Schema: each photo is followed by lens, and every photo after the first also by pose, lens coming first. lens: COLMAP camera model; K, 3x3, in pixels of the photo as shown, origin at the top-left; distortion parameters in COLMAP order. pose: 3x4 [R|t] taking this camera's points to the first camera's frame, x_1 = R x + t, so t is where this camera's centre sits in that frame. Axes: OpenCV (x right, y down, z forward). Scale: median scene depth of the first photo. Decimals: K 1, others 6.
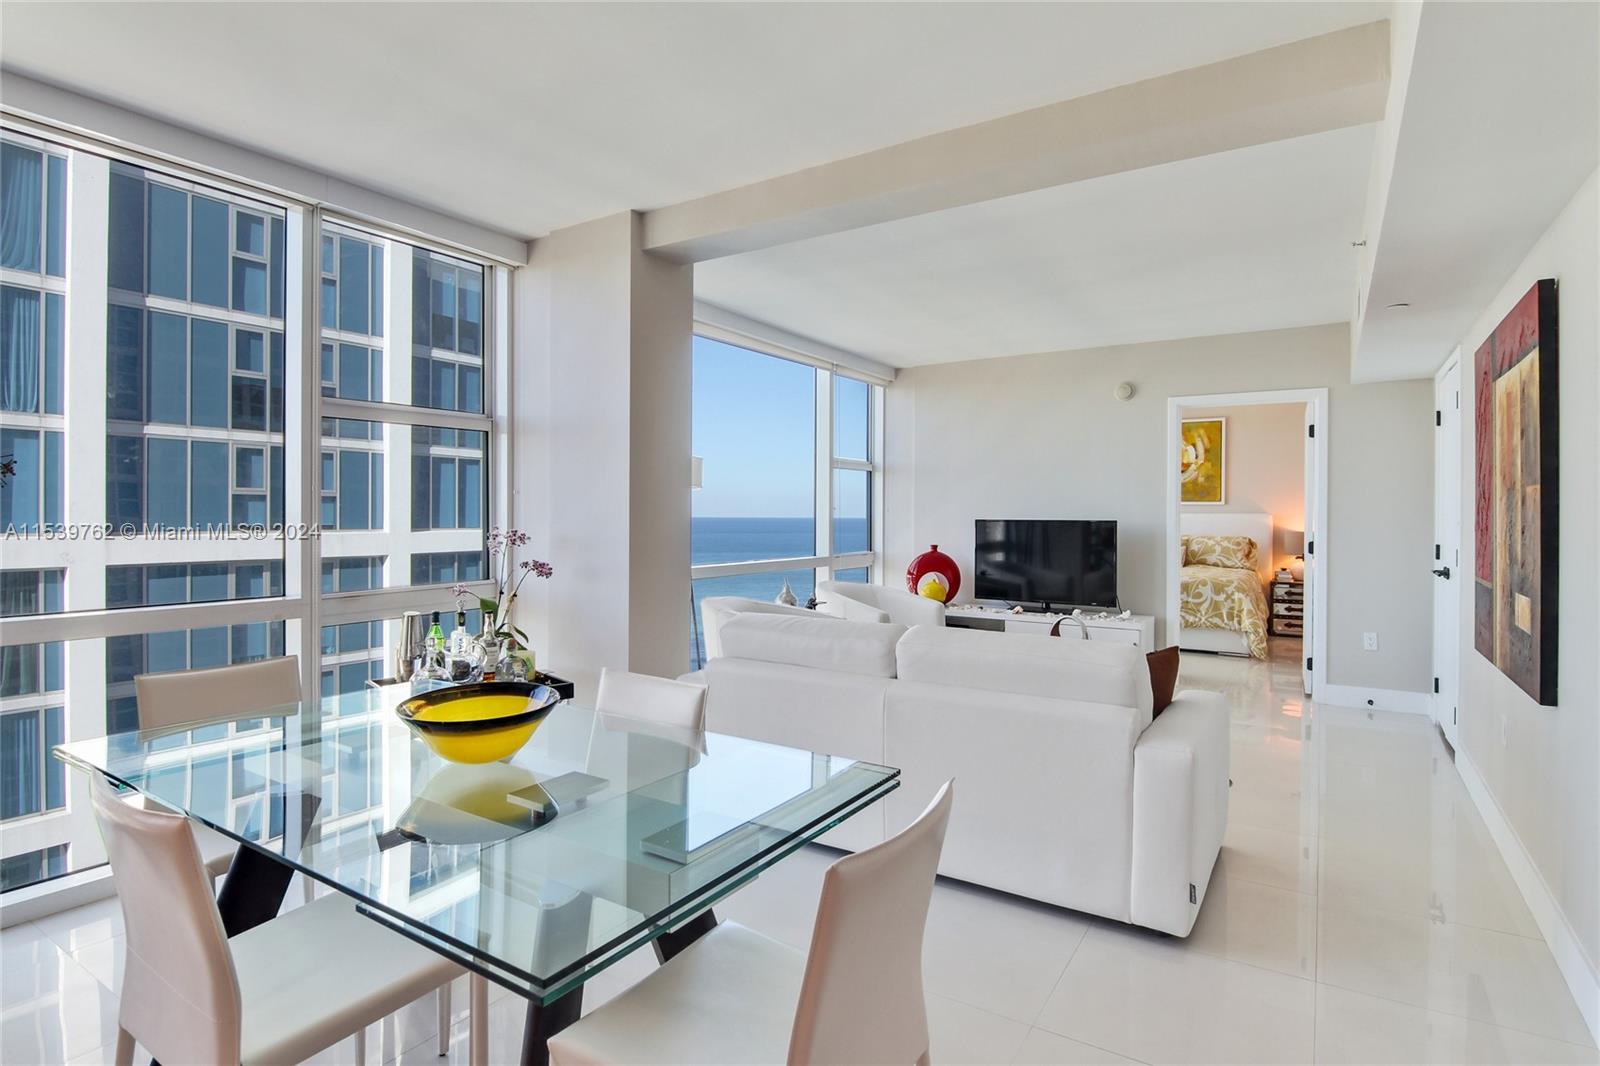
lens RADIAL K [[856.5, 0, 817.8], [0, 856.5, 510.5], [0, 0, 1]] dist [0.023889, -0.009568]
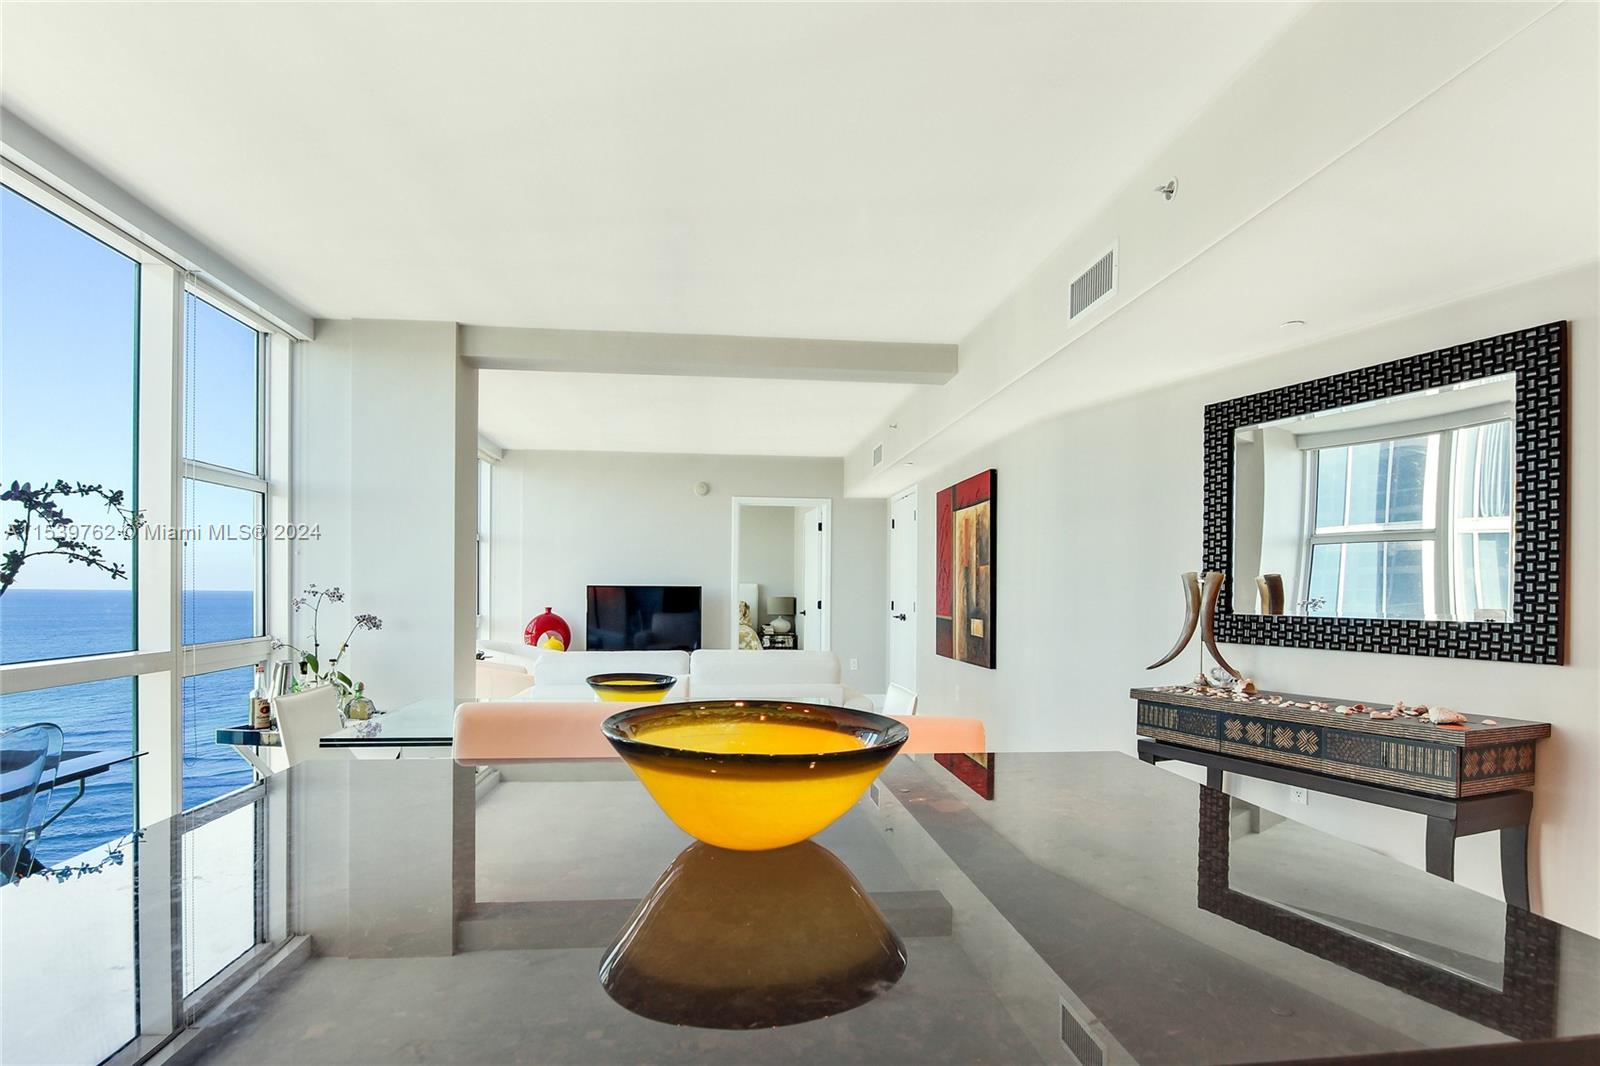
lens RADIAL K [[856.5, 0, 820.4], [0, 856.5, 586.1], [0, 0, 1]] dist [0.023889, -0.009568]
pose [[0.776346, 0.005067, 0.630286, -0.349069], [-0.006707, 0.999977, 0.000222, 0.009710], [-0.630271, -0.004400, 0.776363, -0.156921]]
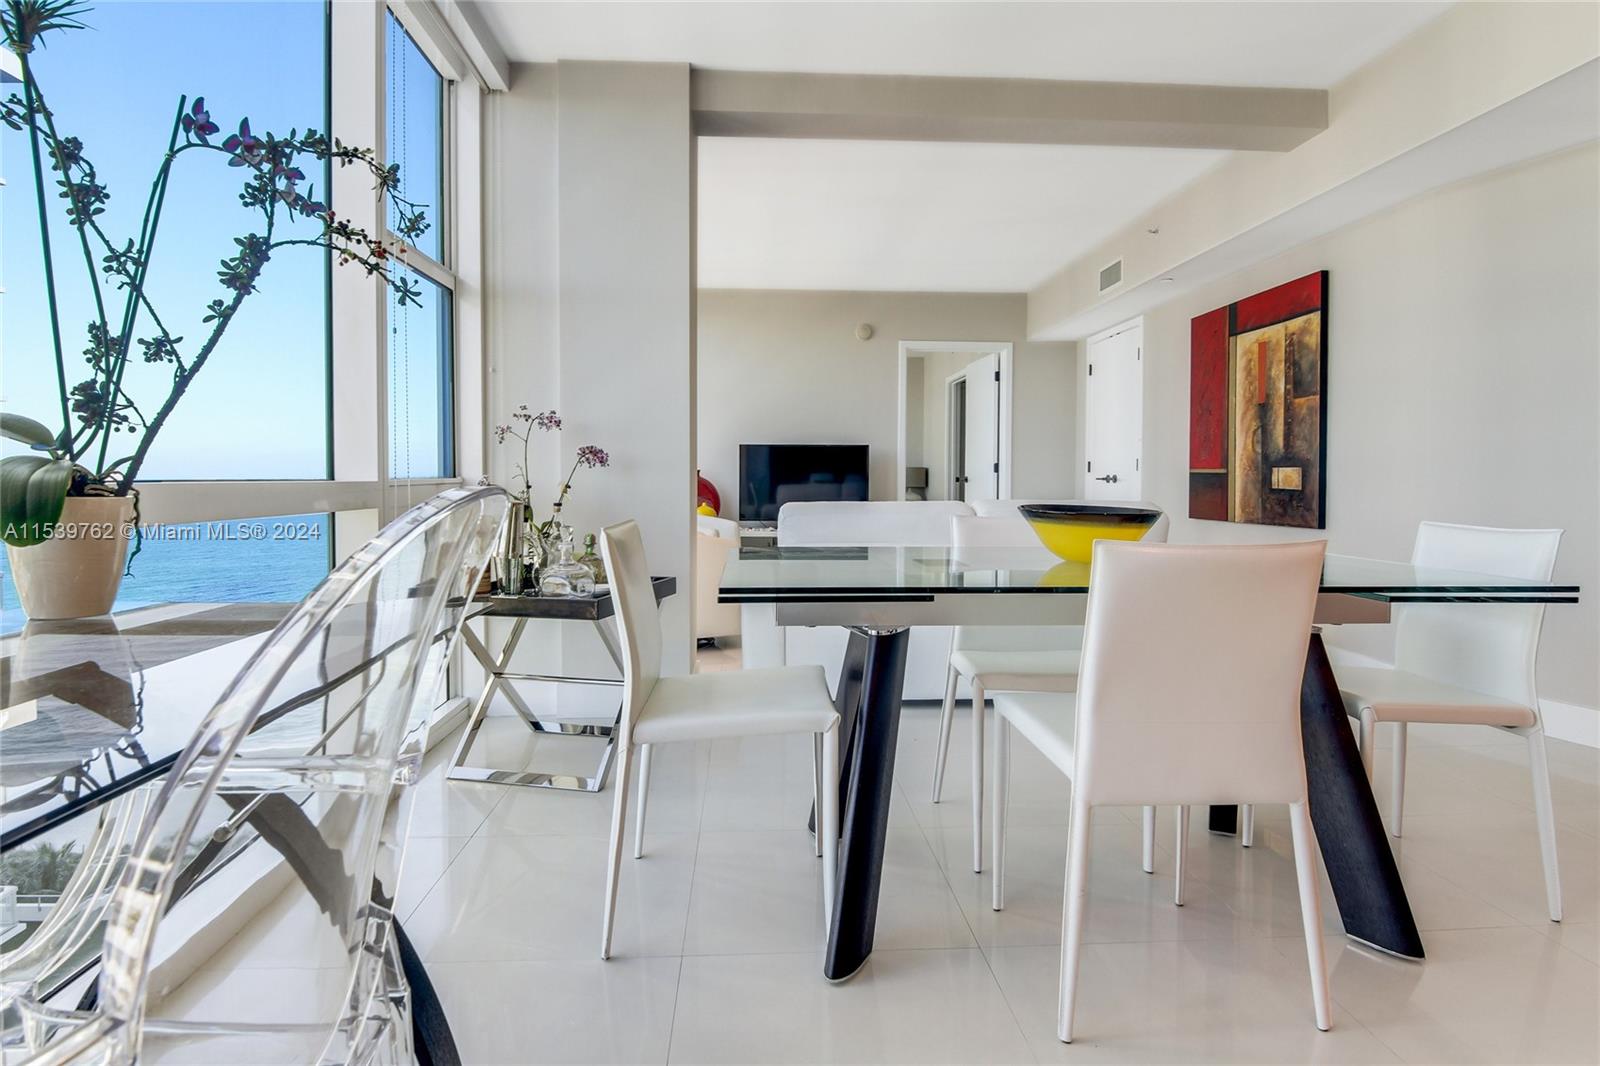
lens RADIAL K [[856.5, 0, 808.4], [0, 856.5, 495.7], [0, 0, 1]] dist [0.023889, -0.009568]
pose [[0.808180, -0.013278, 0.588785, -0.397642], [-0.000692, 0.999724, 0.023496, 0.052882], [-0.588935, -0.019397, 0.807948, 0.106538]]
